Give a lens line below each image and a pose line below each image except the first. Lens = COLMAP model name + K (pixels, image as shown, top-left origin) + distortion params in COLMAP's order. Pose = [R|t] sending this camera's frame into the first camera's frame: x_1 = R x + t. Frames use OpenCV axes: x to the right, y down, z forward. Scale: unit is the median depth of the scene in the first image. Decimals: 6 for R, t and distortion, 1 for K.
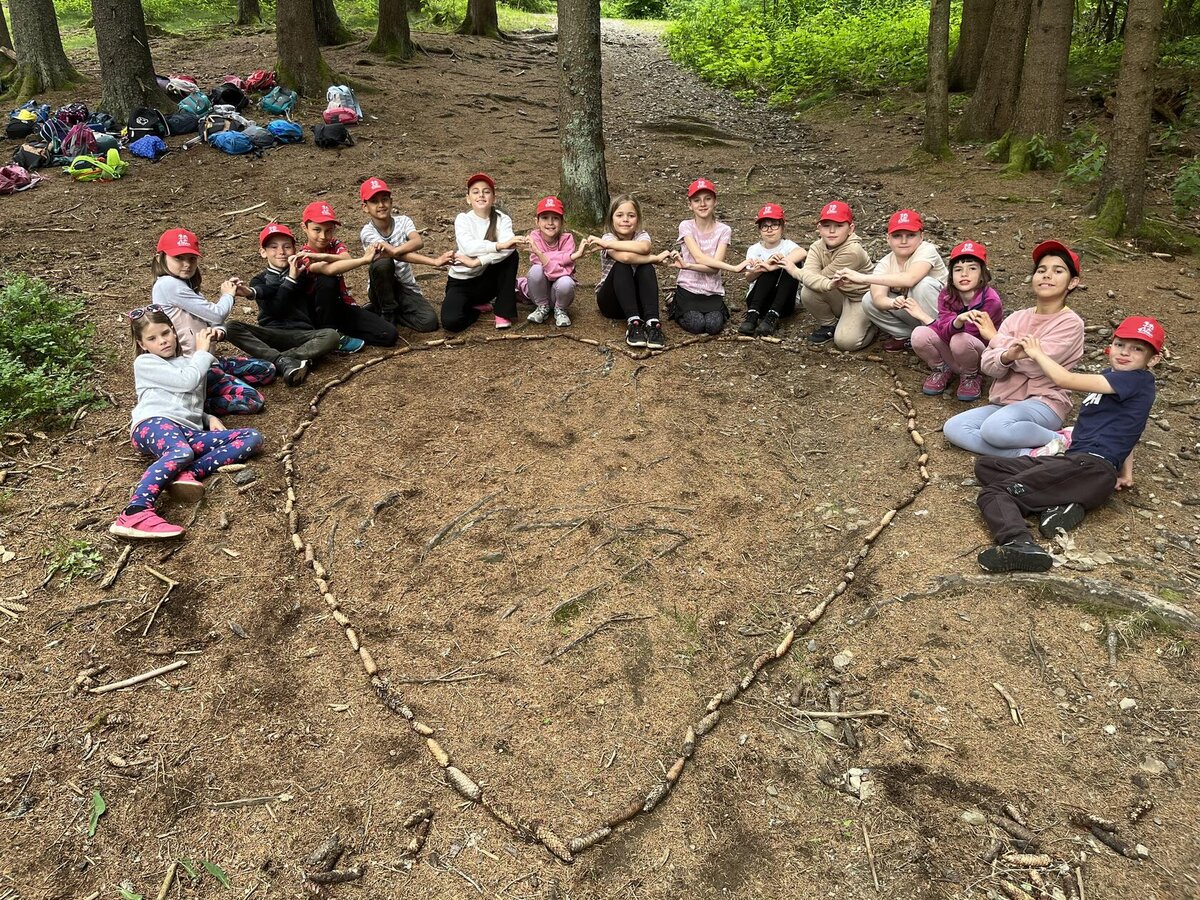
lens RADIAL K [[901.9, 0, 604.8], [0, 901.9, 449.5], [0, 0, 1]] dist [0.063458, -0.080868]
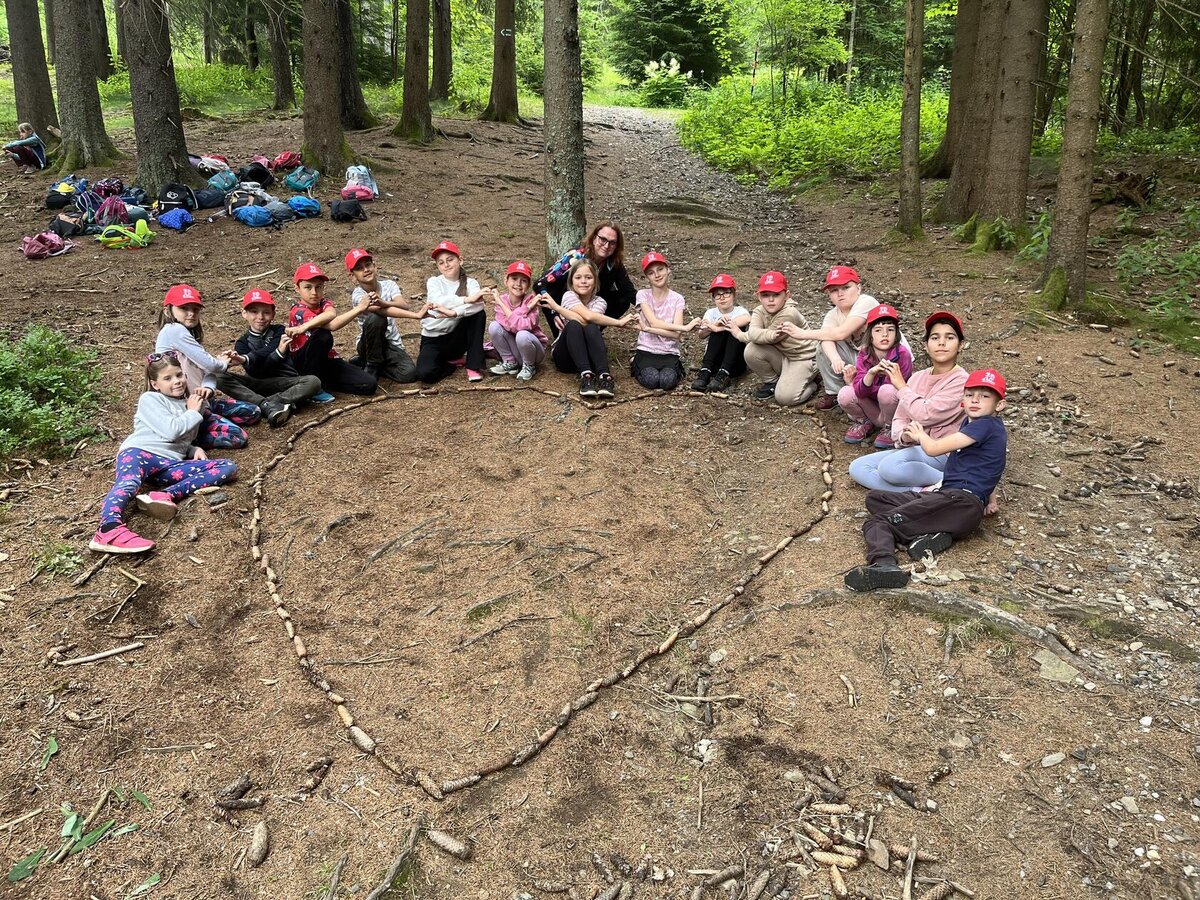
lens RADIAL K [[901.9, 0, 604.8], [0, 901.9, 449.5], [0, 0, 1]] dist [0.063458, -0.080868]
pose [[0.999560, 0.018022, -0.023561, 0.108746], [-0.019879, 0.996510, -0.081075, 0.051648], [0.022018, 0.081508, 0.996429, -0.116033]]
